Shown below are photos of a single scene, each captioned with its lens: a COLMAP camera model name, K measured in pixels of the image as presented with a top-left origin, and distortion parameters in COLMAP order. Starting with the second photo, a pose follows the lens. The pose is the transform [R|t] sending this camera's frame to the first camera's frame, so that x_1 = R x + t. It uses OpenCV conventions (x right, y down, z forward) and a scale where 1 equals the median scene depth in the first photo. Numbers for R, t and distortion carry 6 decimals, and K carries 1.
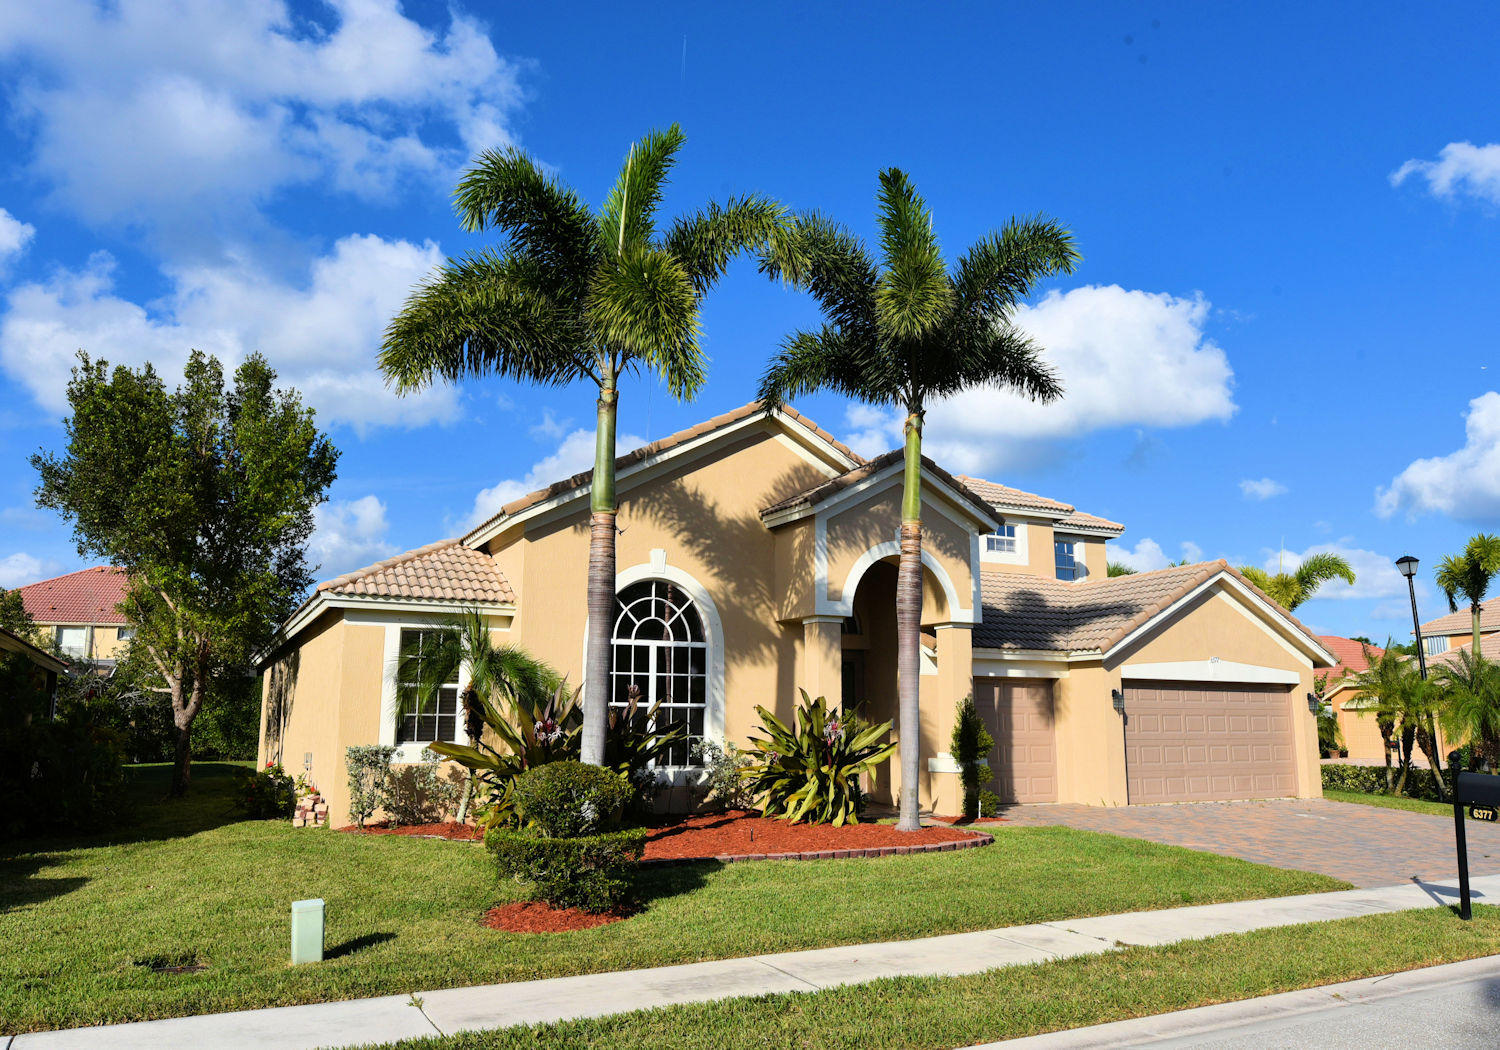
lens RADIAL K [[1164.9, 0, 752.2], [0, 1164.9, 522.9], [0, 0, 1]] dist [0.000632, 0.003030]
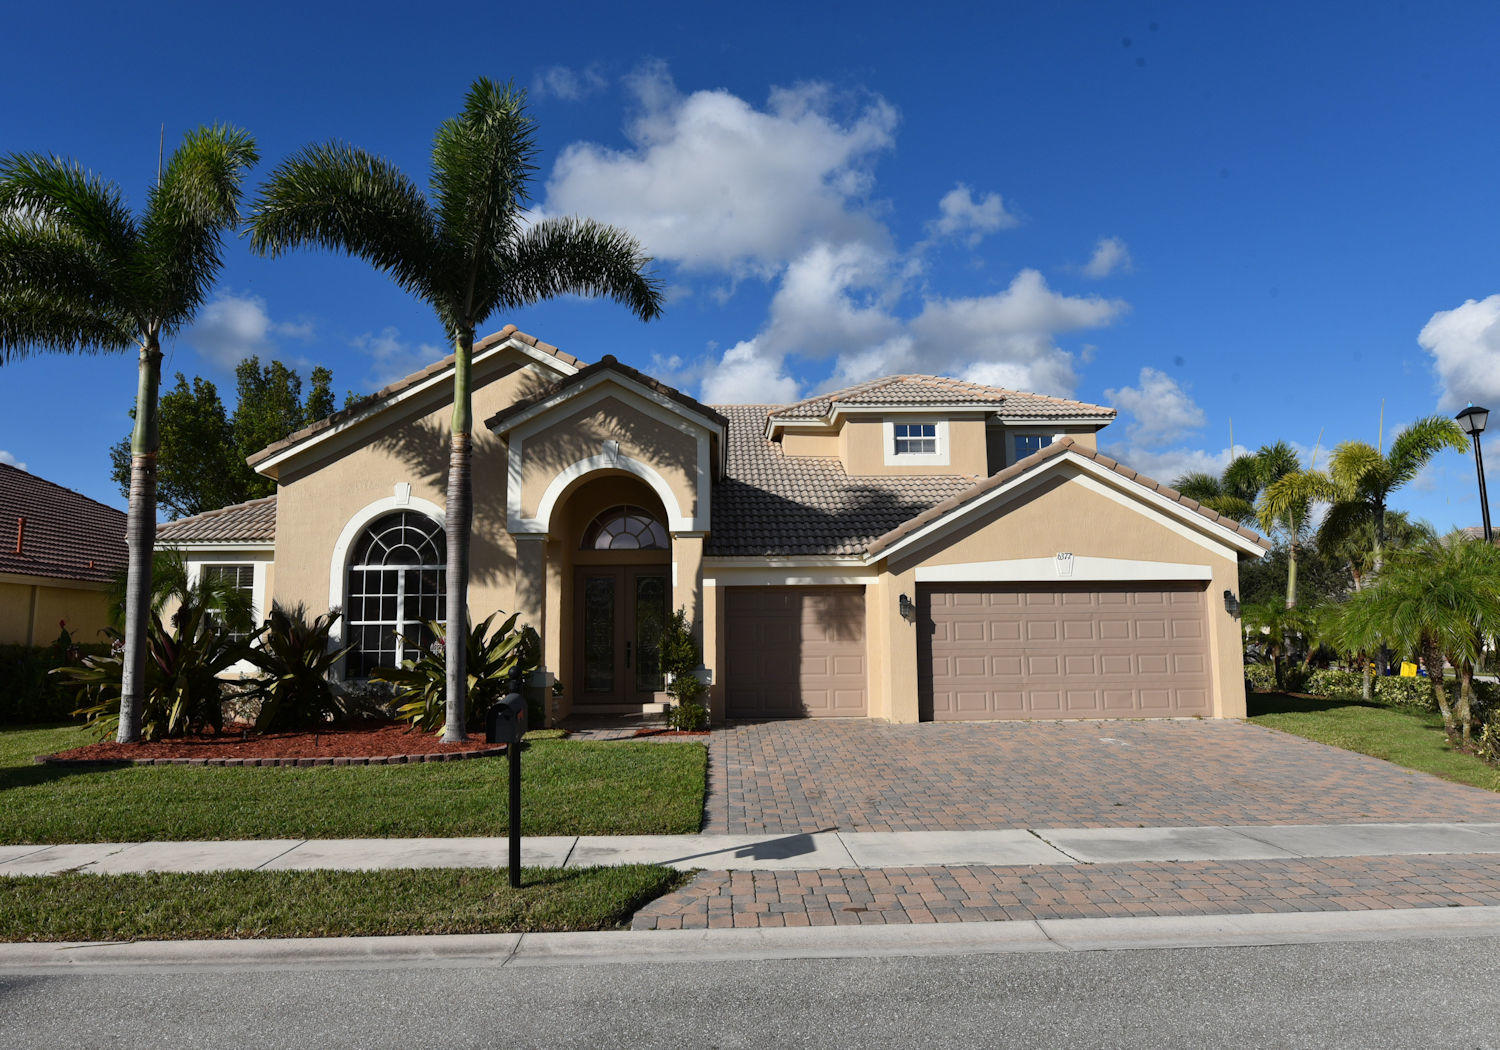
lens RADIAL K [[1012.8, 0, 745.9], [0, 1012.8, 526.7], [0, 0, 1]] dist [-0.005323, -0.003112]
pose [[0.889518, -0.063927, -0.452406, 0.602082], [0.090239, 0.995240, 0.036795, 0.054320], [0.447901, -0.073555, 0.891052, 0.269033]]
